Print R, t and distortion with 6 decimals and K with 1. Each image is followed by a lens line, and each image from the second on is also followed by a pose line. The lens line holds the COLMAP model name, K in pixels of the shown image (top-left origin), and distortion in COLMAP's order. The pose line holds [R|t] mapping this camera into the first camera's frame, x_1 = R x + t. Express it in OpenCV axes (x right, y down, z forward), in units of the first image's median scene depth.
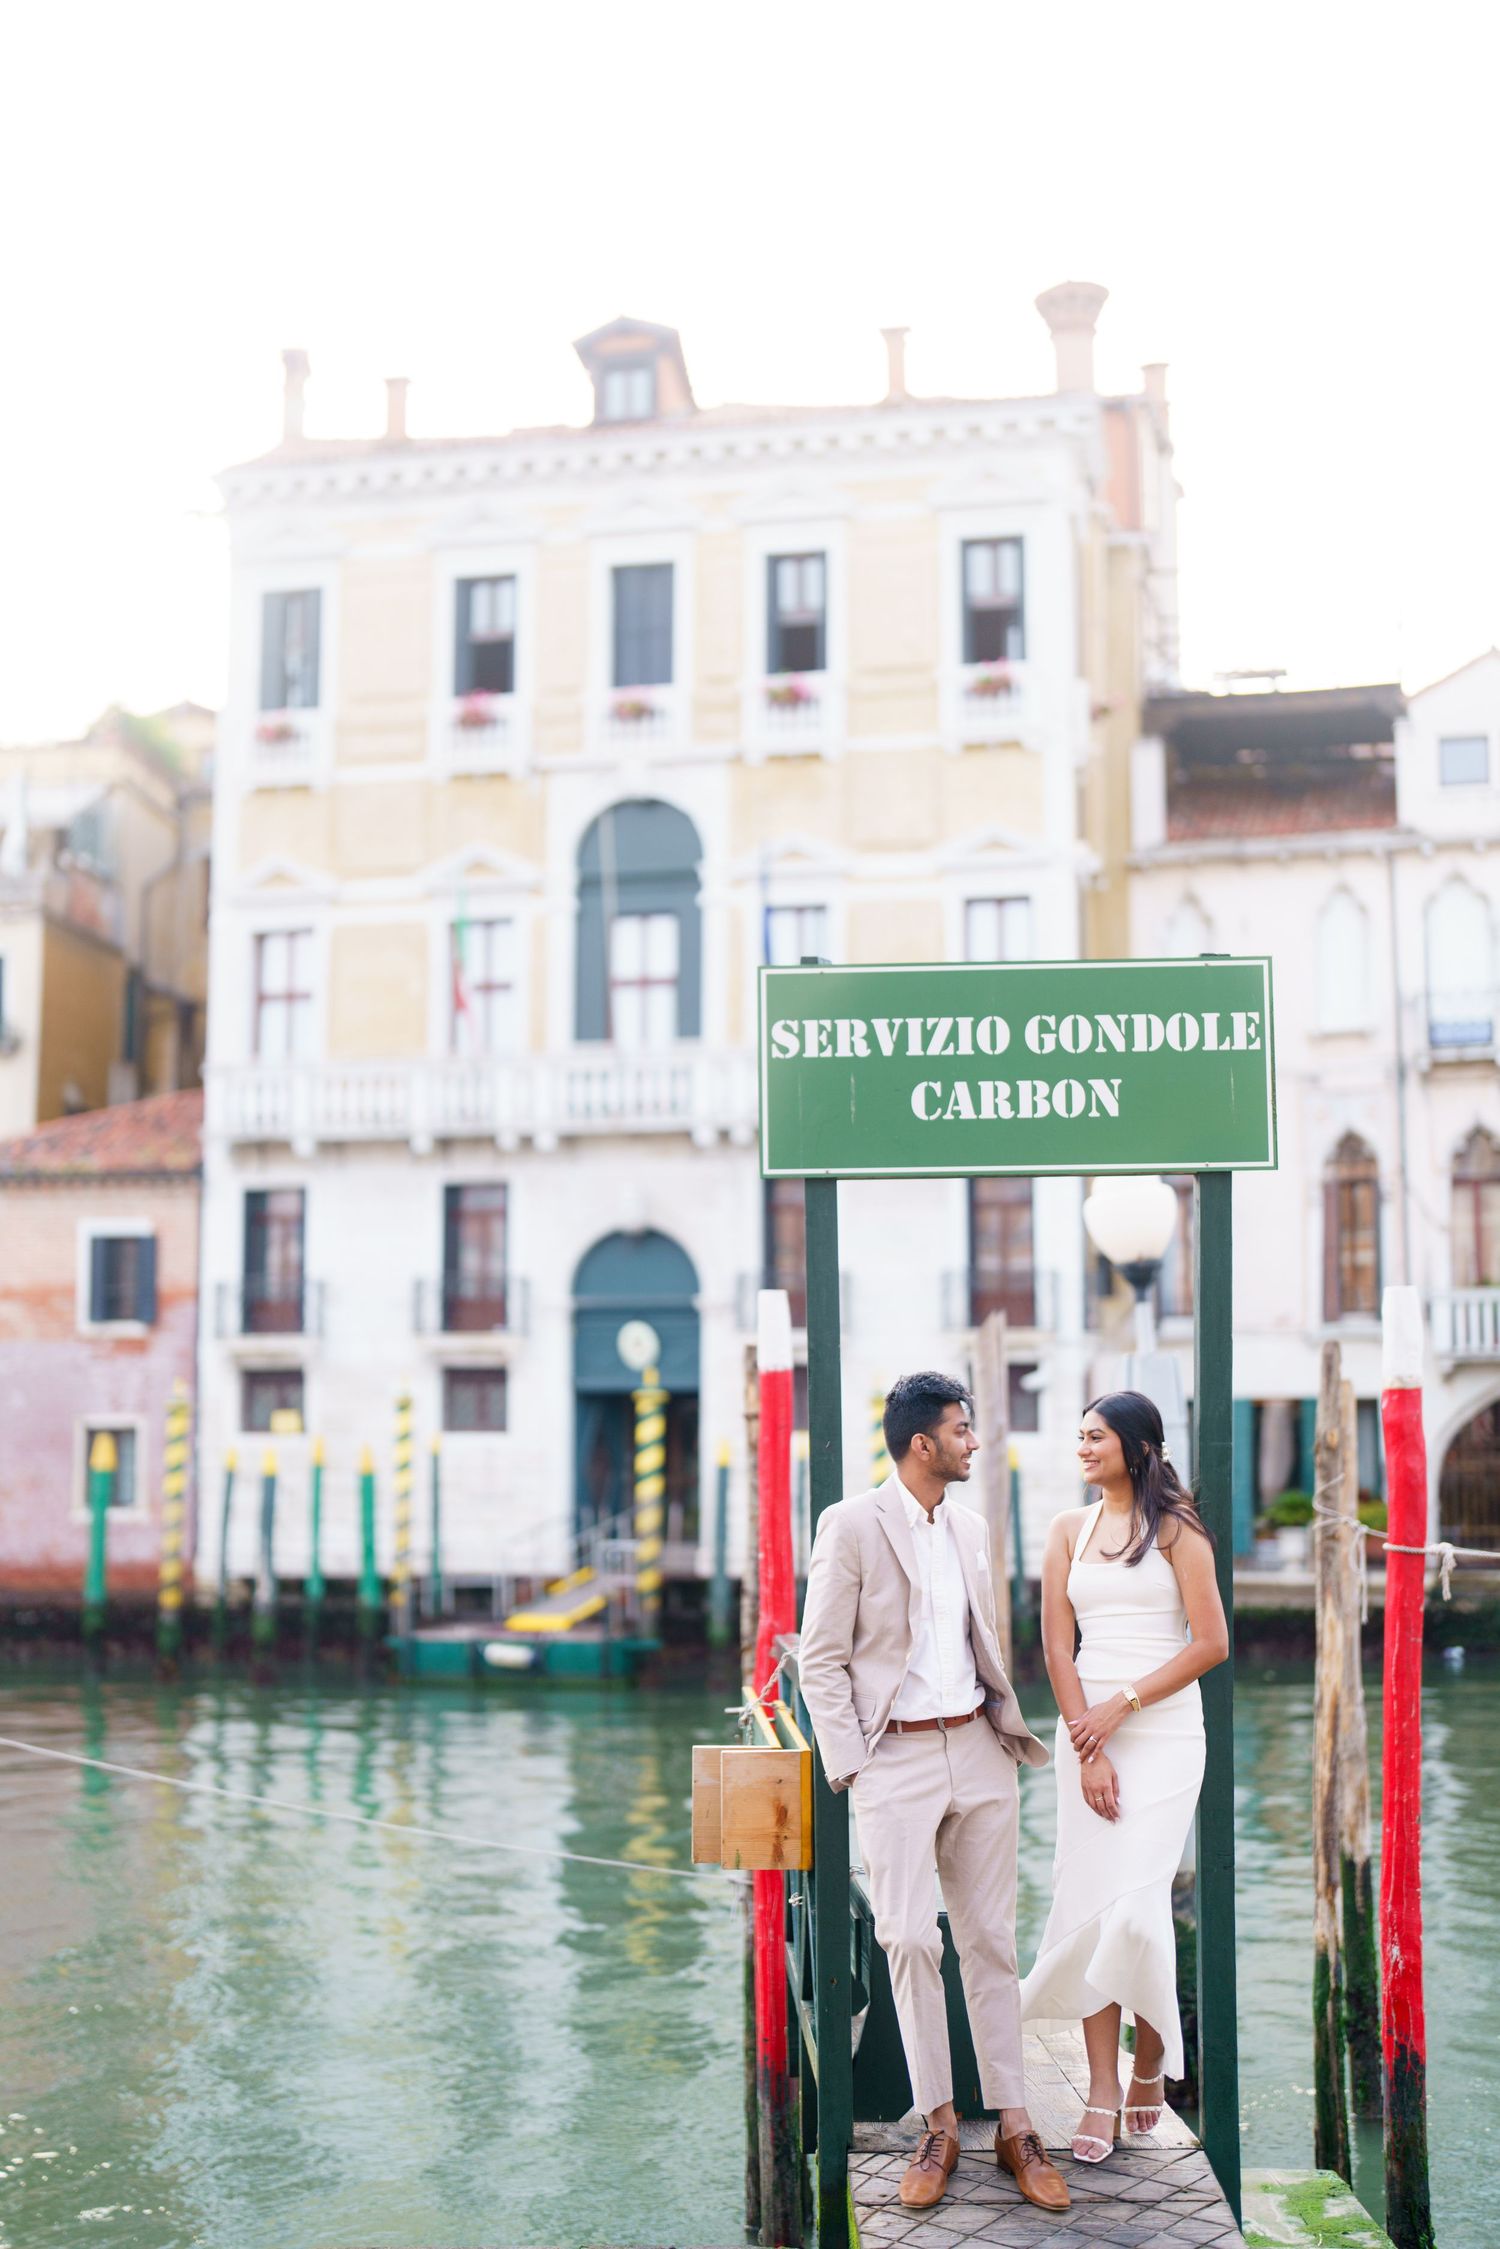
lens RADIAL K [[3077.2, 0, 758.4], [0, 3077.2, 1125.9], [0, 0, 1]] dist [-0.152499, 1.070207]
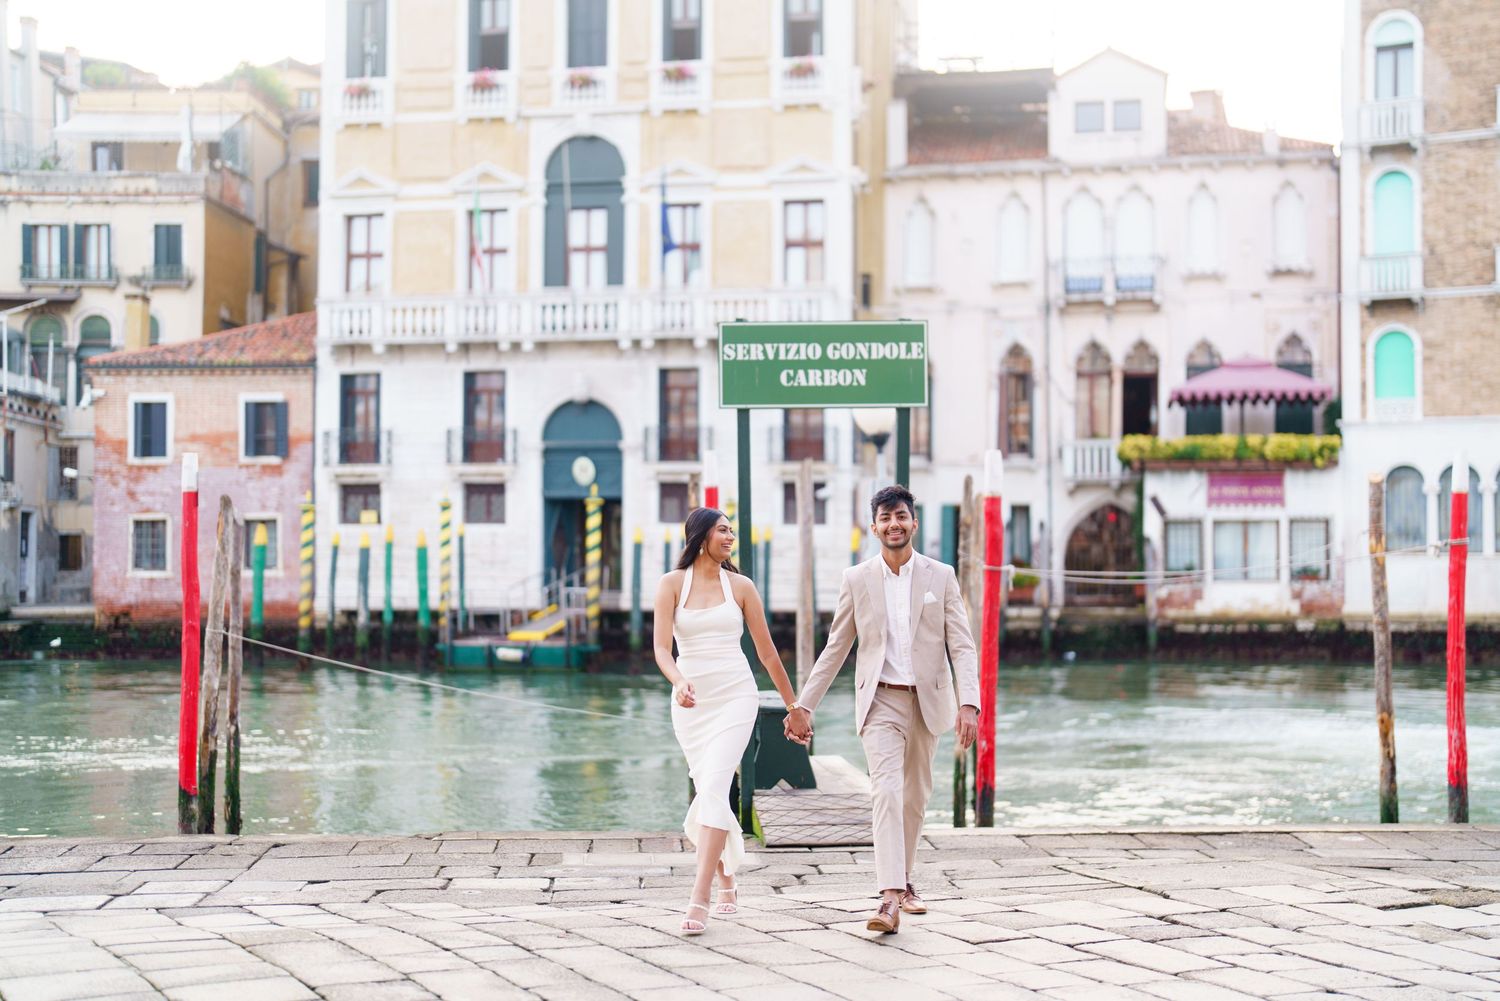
lens RADIAL K [[2052.4, 0, 750.0], [0, 2052.4, 500.5], [0, 0, 1]] dist [-0.152499, 1.070207]
pose [[0.998495, 0.004162, 0.054689, -0.009952], [-0.008864, 0.996253, 0.086031, -0.007986], [-0.054126, -0.086386, 0.994790, -0.098958]]
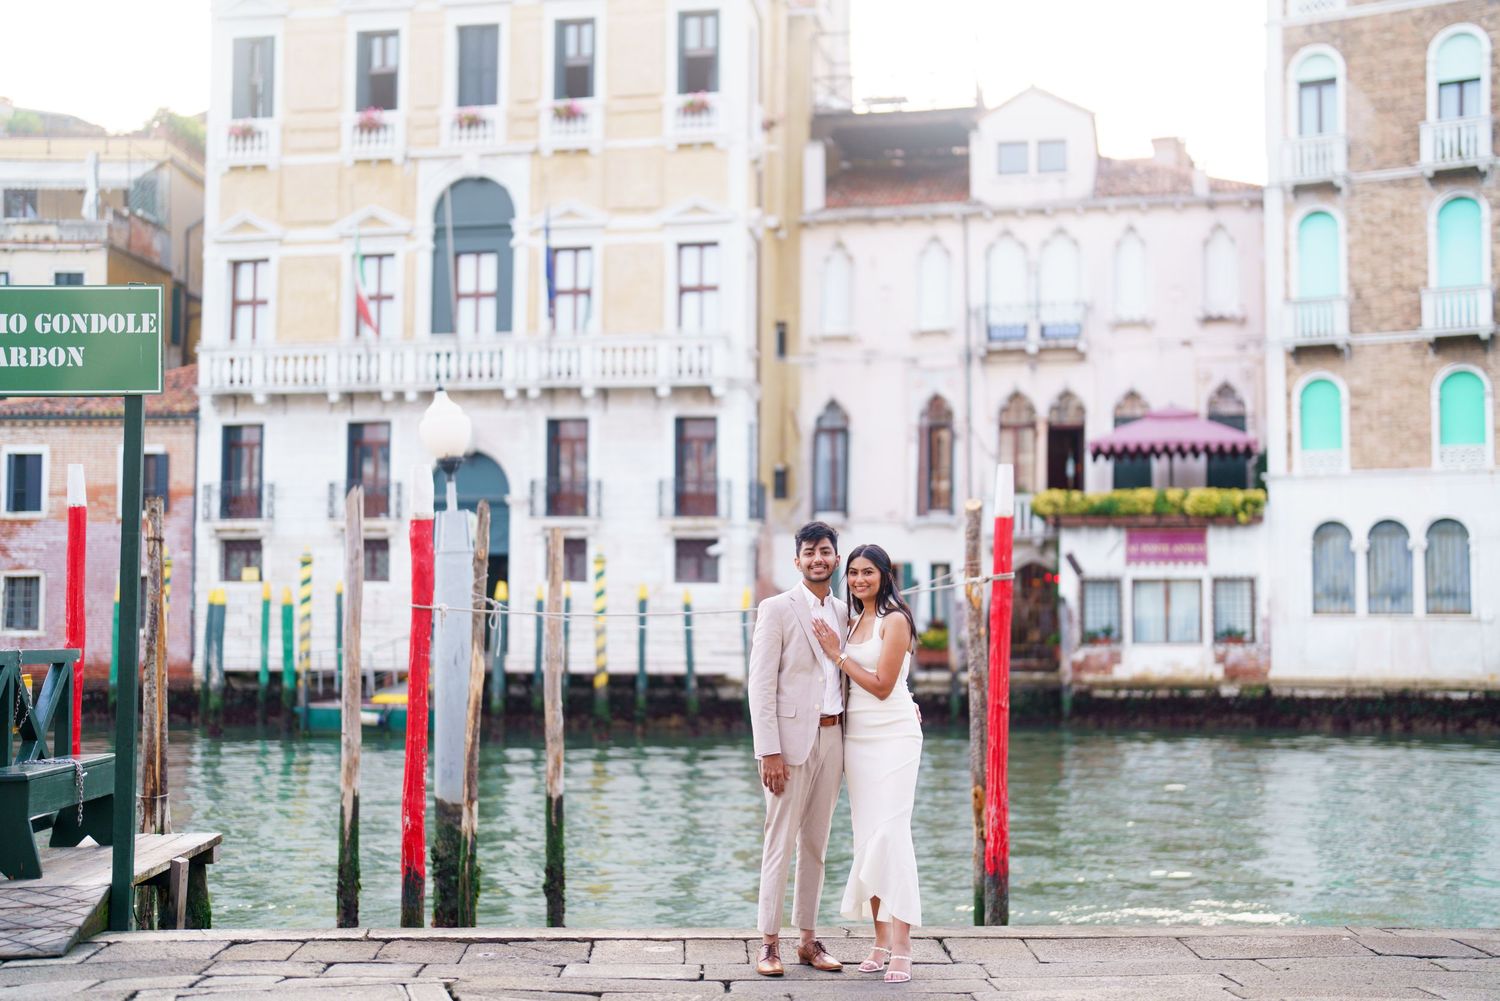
lens RADIAL K [[2045.3, 0, 756.6], [0, 2045.3, 504.7], [0, 0, 1]] dist [-0.141094, 0.976577]
pose [[0.999669, 0.007040, 0.024745, 0.080048], [-0.008393, 0.998451, 0.054998, 0.001551], [-0.024320, -0.055187, 0.998180, -0.048104]]
